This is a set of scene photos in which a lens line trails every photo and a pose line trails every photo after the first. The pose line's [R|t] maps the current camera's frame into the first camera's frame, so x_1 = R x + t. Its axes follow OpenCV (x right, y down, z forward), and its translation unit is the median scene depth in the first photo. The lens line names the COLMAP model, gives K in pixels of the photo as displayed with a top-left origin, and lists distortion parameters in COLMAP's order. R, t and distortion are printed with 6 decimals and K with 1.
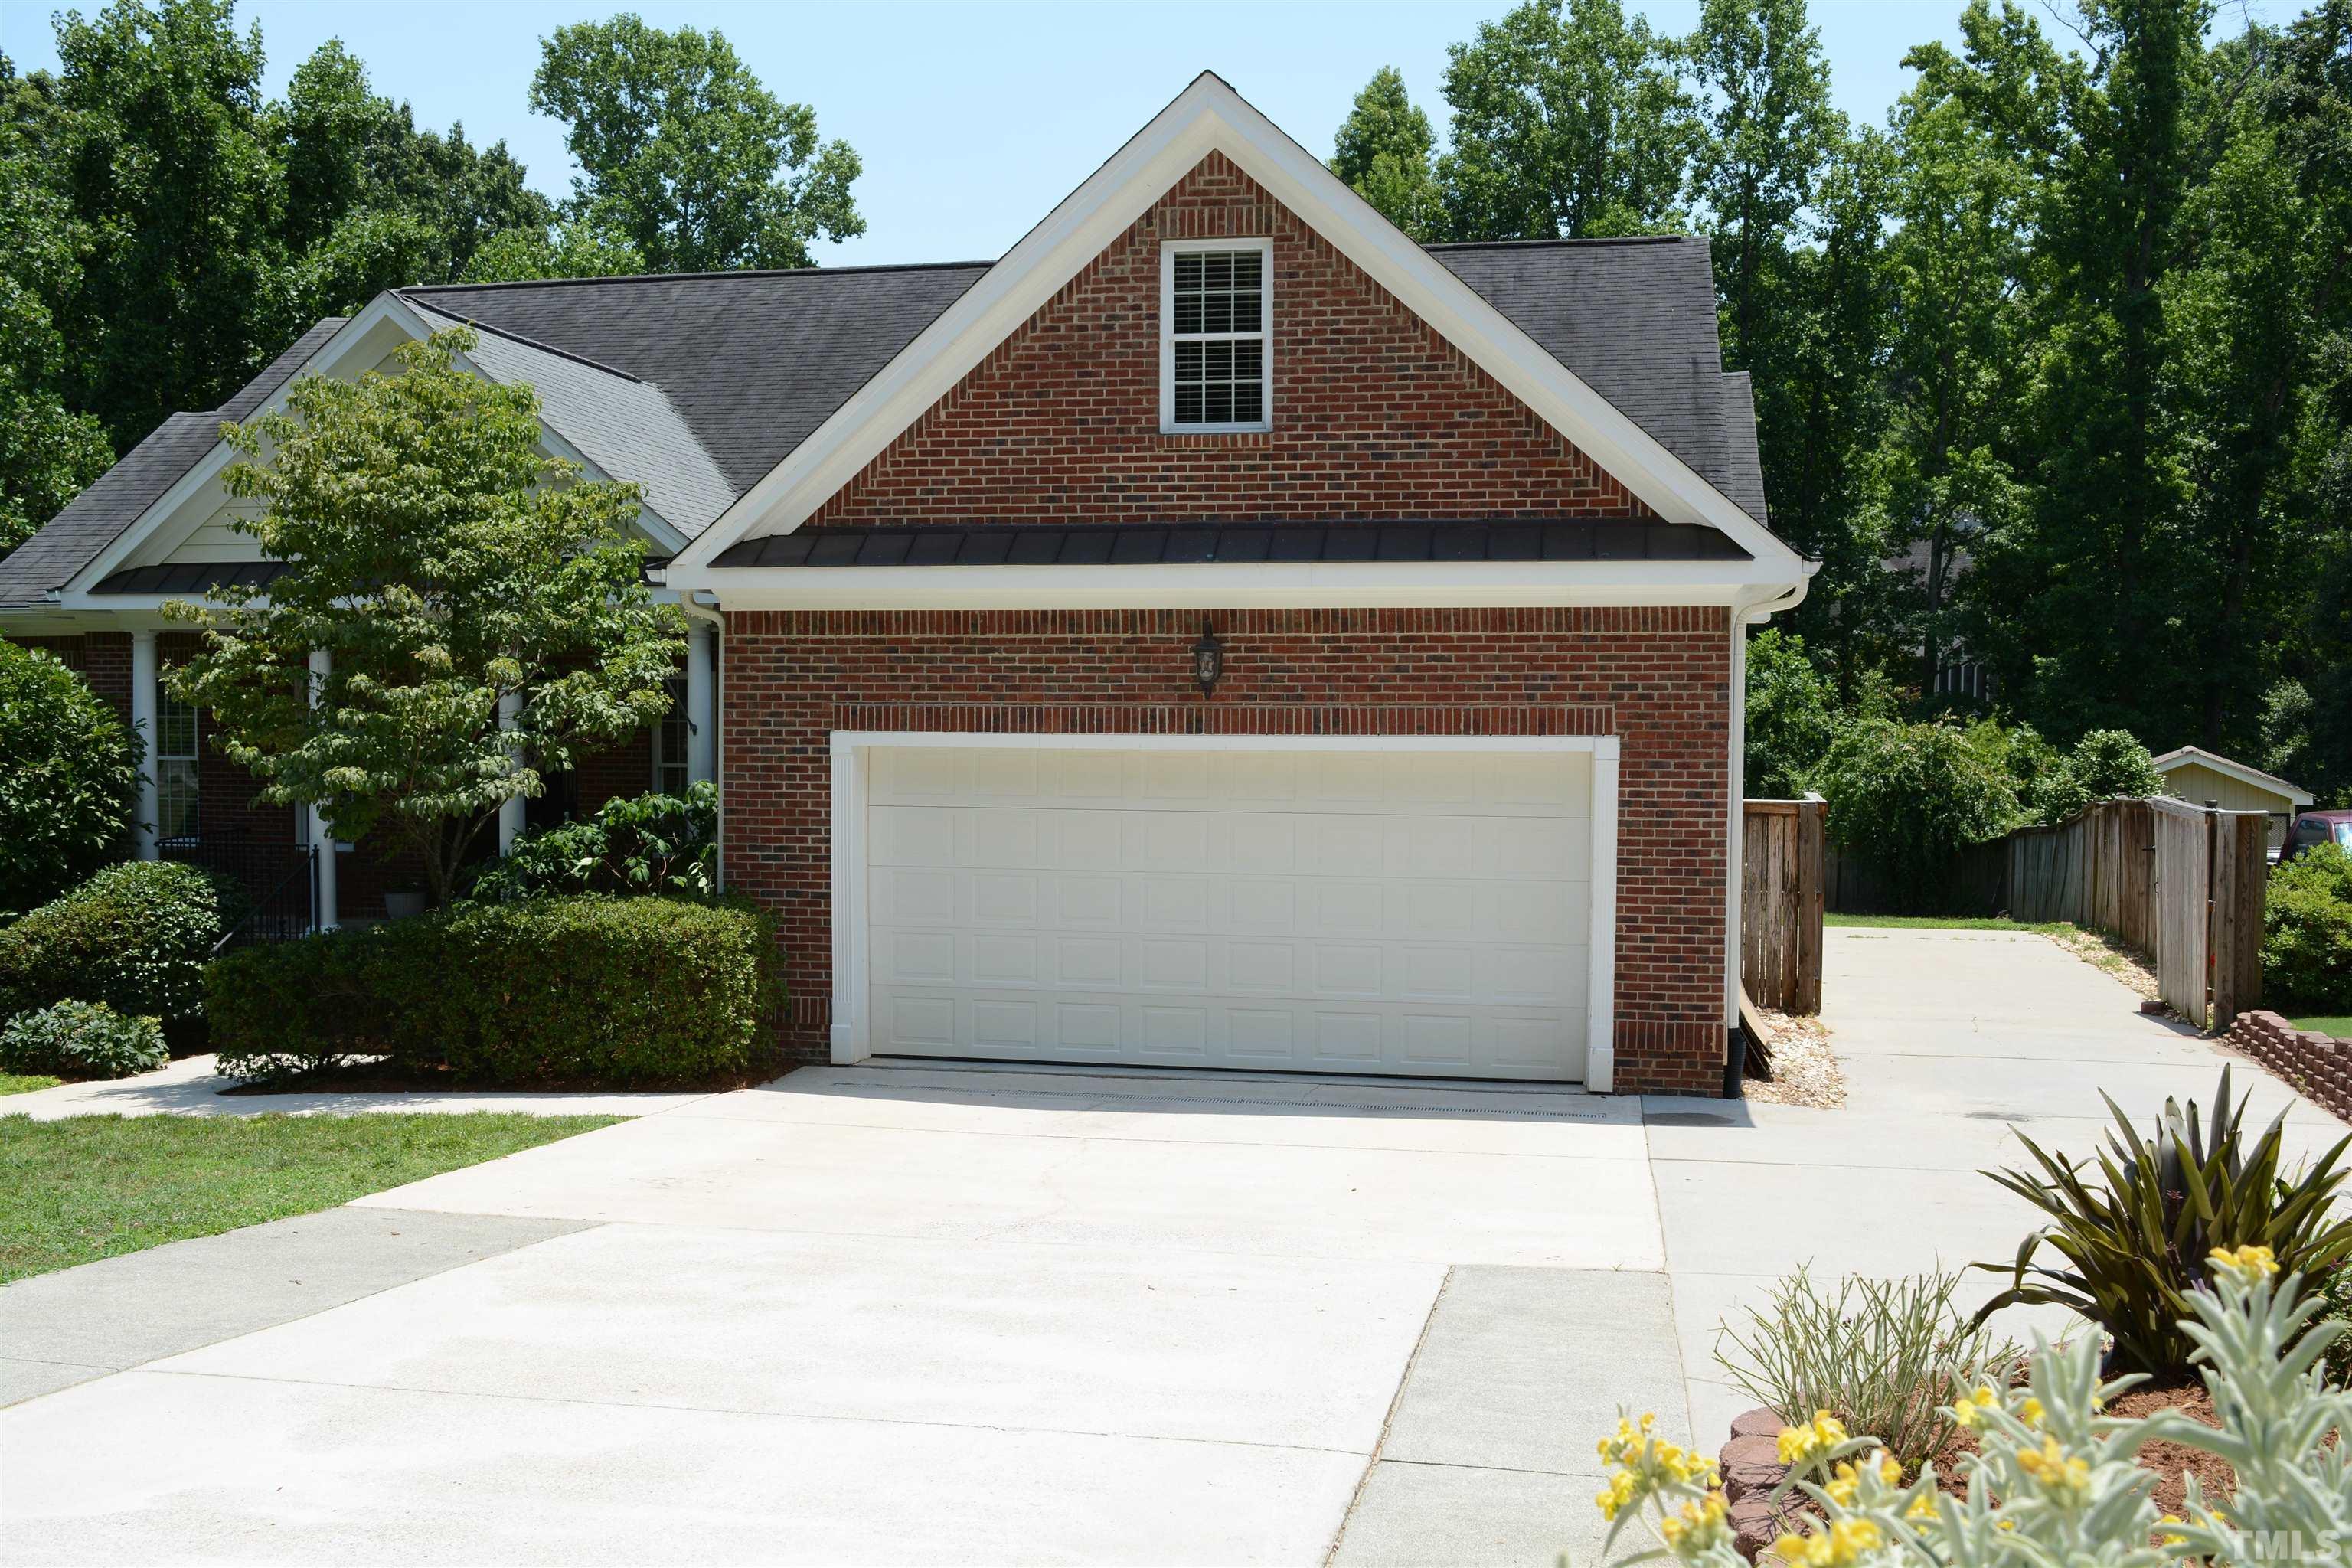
lens RADIAL K [[2244.9, 0, 1174.4], [0, 2244.9, 790.8], [0, 0, 1]] dist [-0.061230, 0.000000]
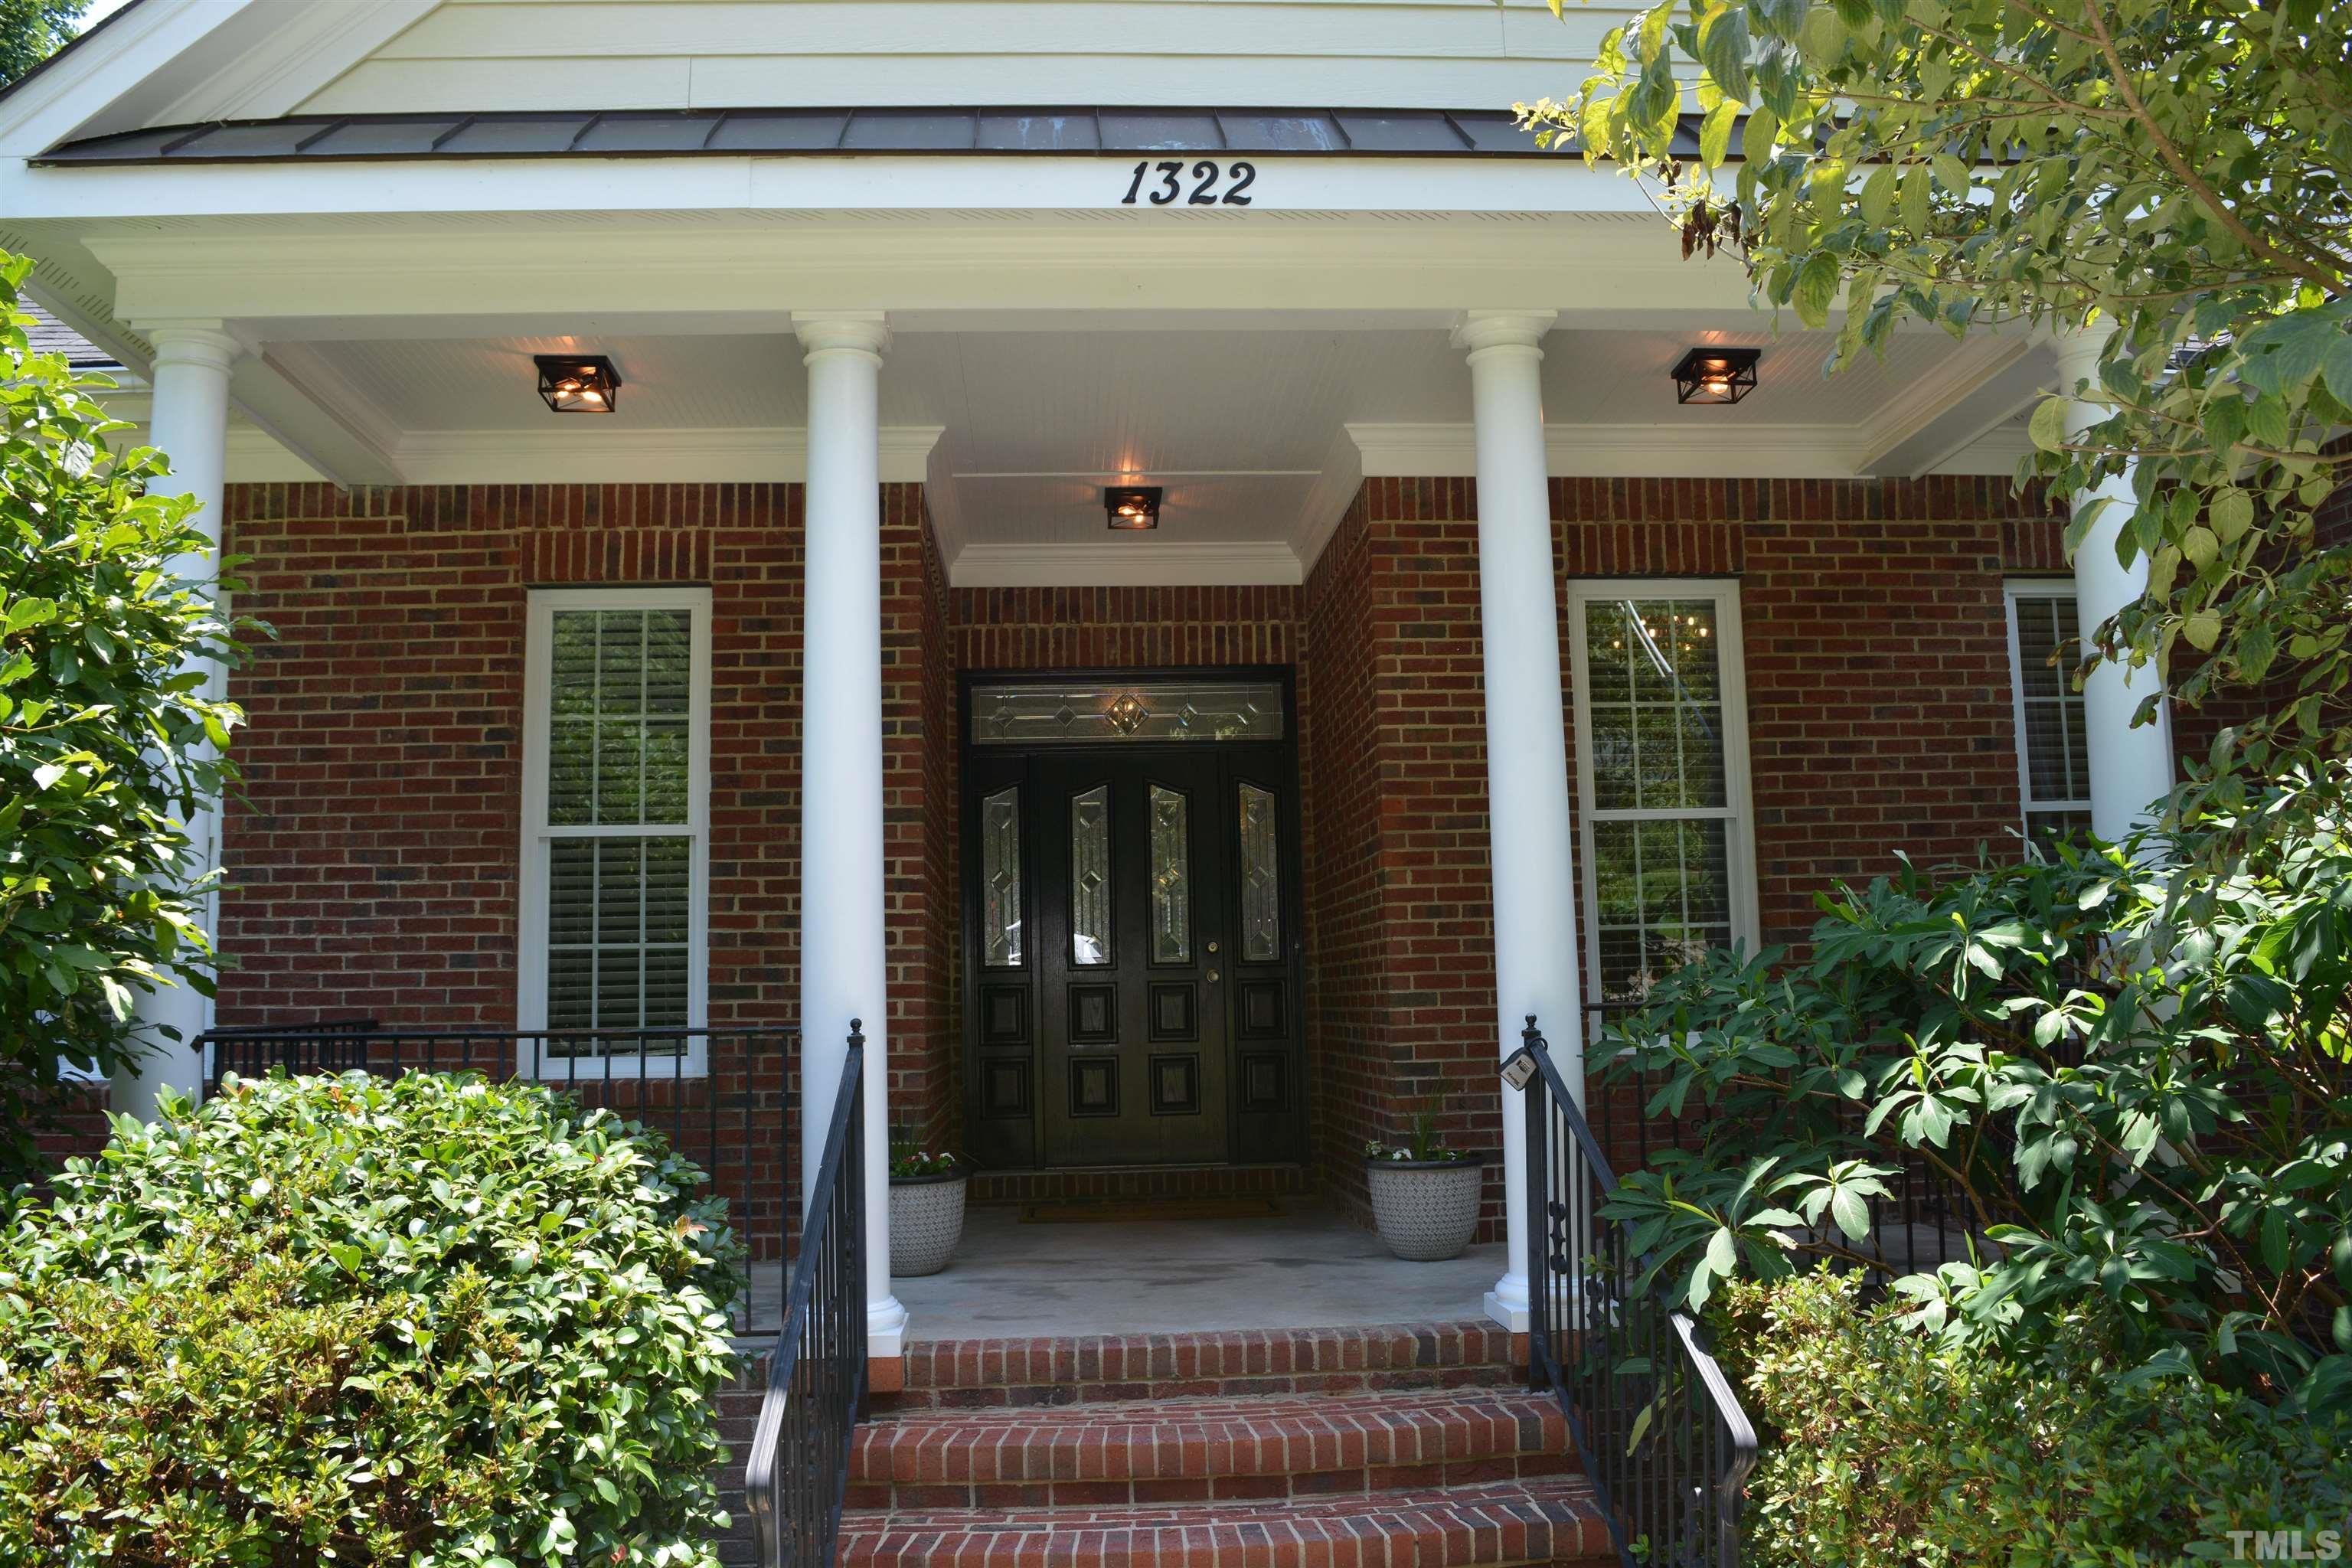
lens RADIAL K [[1845.6, 0, 1176.1], [0, 1845.6, 784.3], [0, 0, 1]] dist [-0.085600, 0.002203]
pose [[0.961766, 0.004544, 0.273835, -0.530481], [0.038887, 0.987467, -0.152962, 0.042538], [-0.271098, 0.157762, 0.949535, 0.979189]]
